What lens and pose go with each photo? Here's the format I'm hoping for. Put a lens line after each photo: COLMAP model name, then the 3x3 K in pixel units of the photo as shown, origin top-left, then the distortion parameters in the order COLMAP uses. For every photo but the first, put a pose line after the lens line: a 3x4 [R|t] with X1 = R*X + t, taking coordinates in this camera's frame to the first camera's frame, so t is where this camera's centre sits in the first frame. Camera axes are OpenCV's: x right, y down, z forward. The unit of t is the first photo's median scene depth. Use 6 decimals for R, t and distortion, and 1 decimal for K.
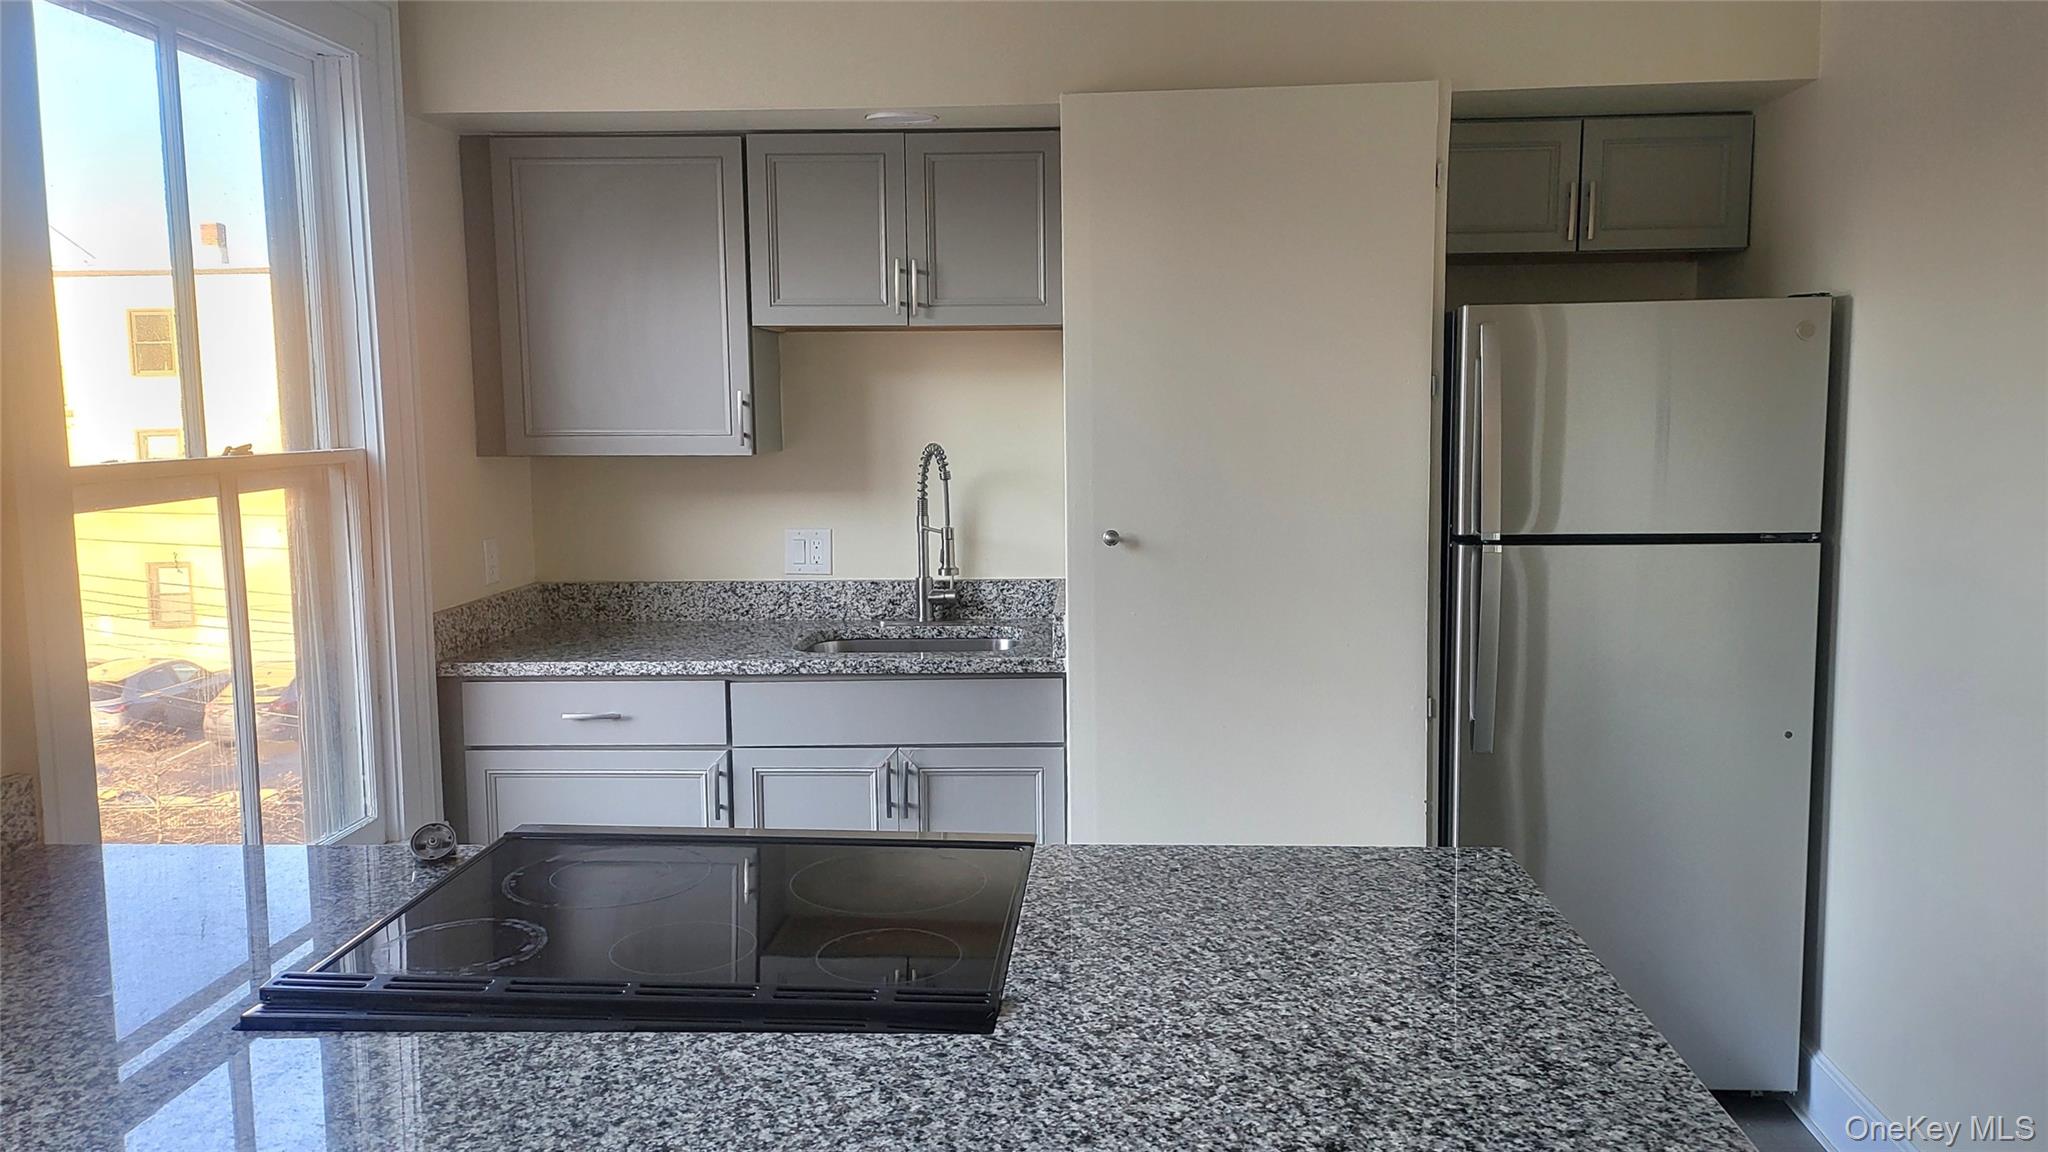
lens RADIAL K [[1423.2, 0, 1022.5], [0, 1423.2, 560.6], [0, 0, 1]] dist [0.042814, -0.020083]
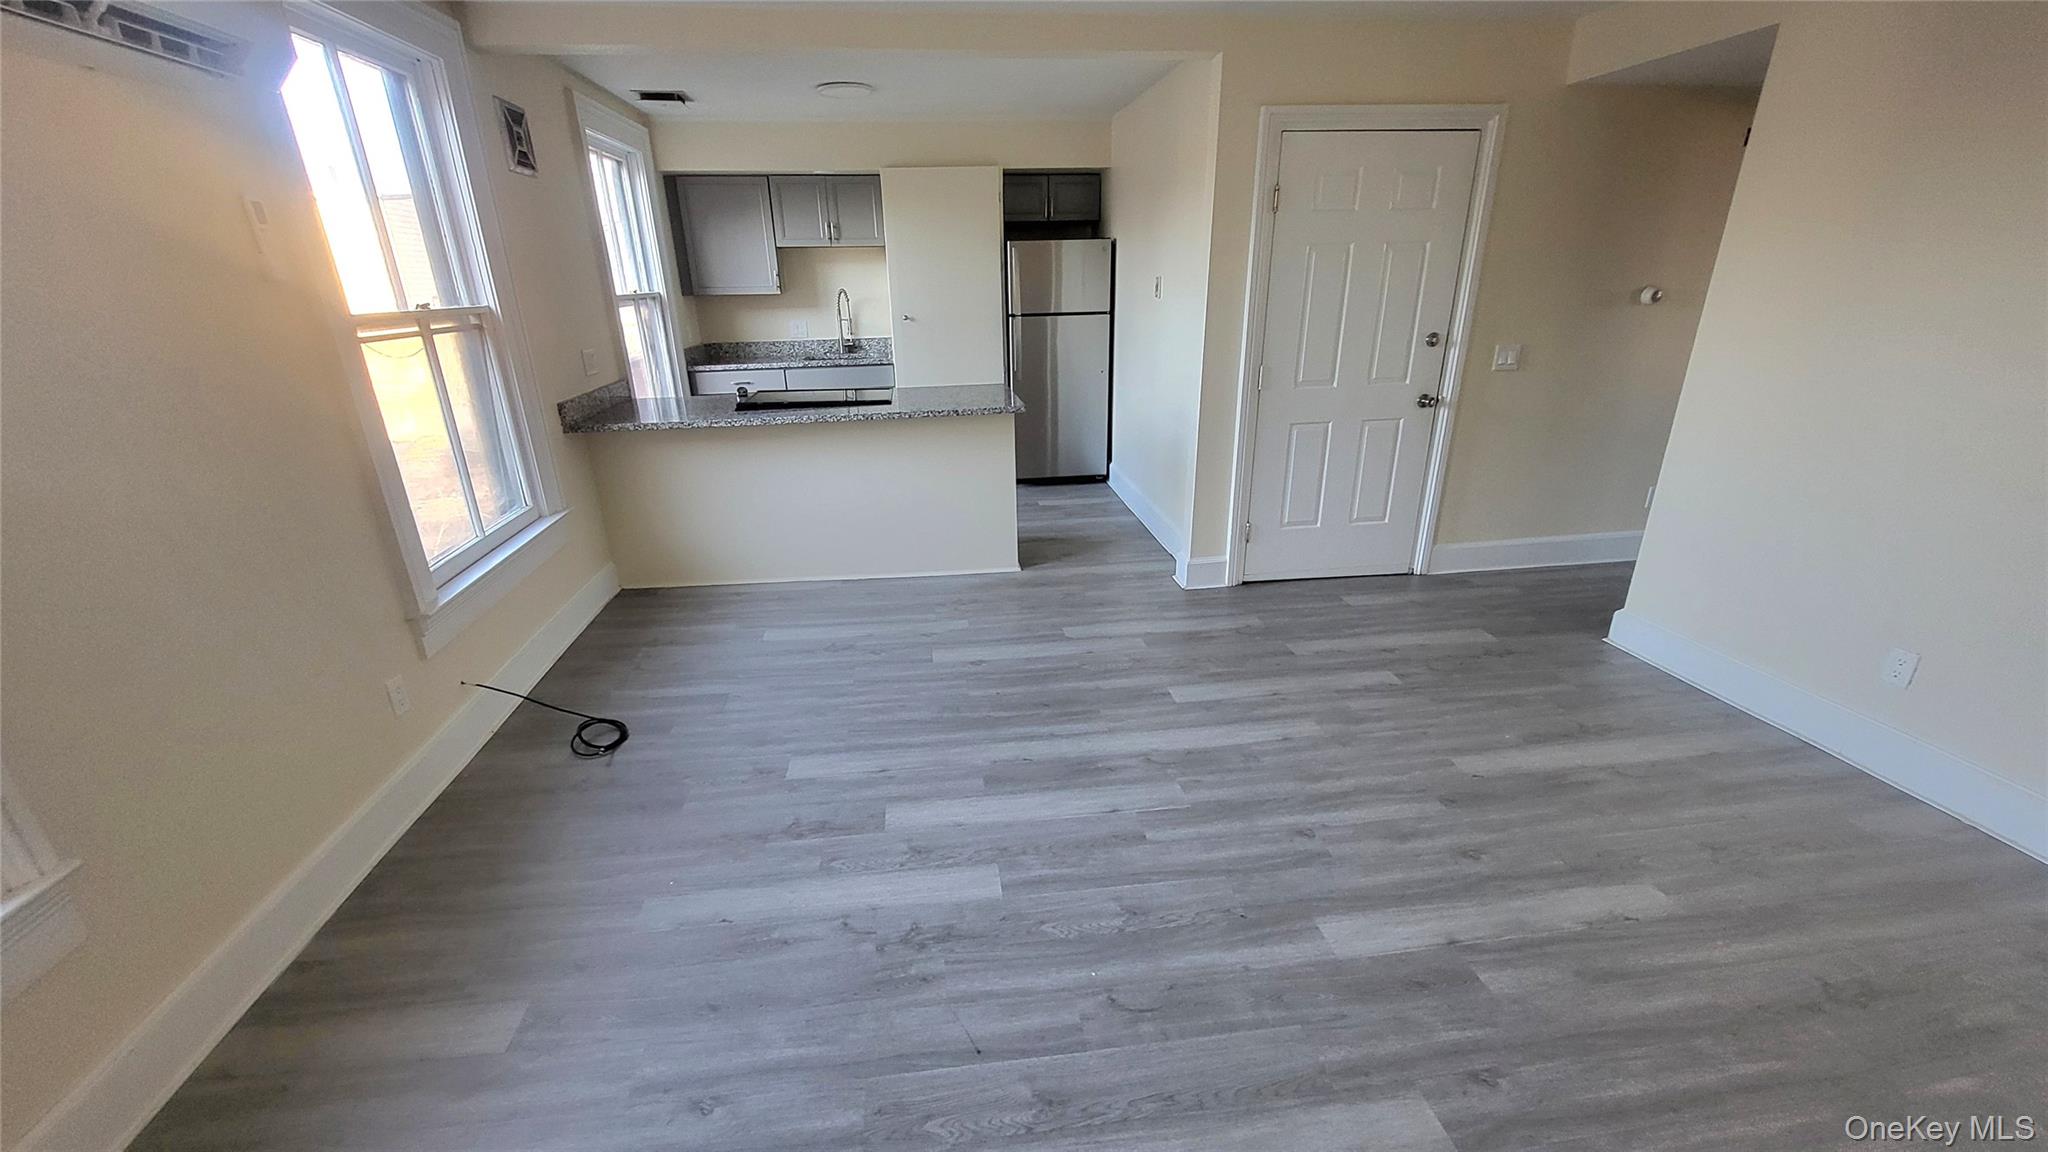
lens RADIAL K [[801.5, 0, 1011.0], [0, 801.5, 579.2], [0, 0, 1]] dist [0.000861, 0.000043]
pose [[0.981378, -0.077653, 0.175693, -0.062735], [0.031169, 0.966899, 0.253248, 0.096530], [-0.189543, -0.243055, 0.951314, -0.848655]]
